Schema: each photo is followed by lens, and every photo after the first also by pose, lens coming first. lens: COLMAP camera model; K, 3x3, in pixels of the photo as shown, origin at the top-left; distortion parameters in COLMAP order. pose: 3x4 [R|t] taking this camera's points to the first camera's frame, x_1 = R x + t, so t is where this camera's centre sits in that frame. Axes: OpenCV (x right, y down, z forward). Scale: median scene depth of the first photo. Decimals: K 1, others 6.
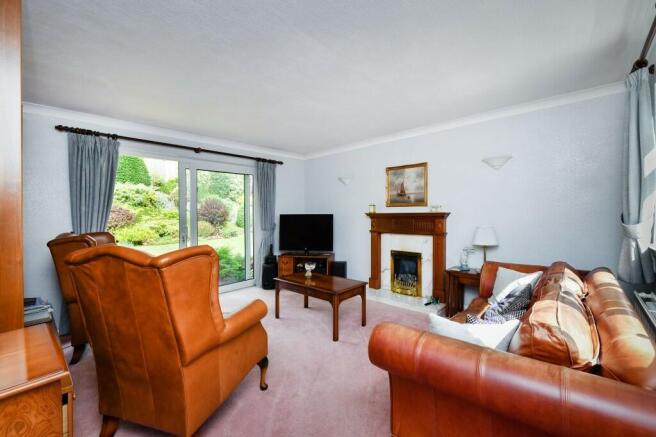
lens RADIAL K [[290.4, 0, 328.0], [0, 290.4, 218.5], [0, 0, 1]] dist [0.000344, 0.000010]
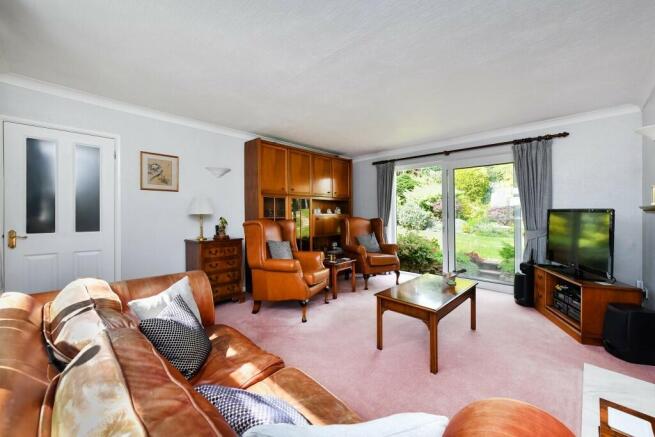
lens RADIAL K [[261.7, 0, 326.9], [0, 261.7, 207.2], [0, 0, 1]] dist [0.001210, 0.000017]
pose [[-0.033206, -0.008413, -0.999413, 0.556502], [-0.017617, 0.999814, -0.007831, -0.008742], [0.999293, 0.017346, -0.033348, 0.556231]]
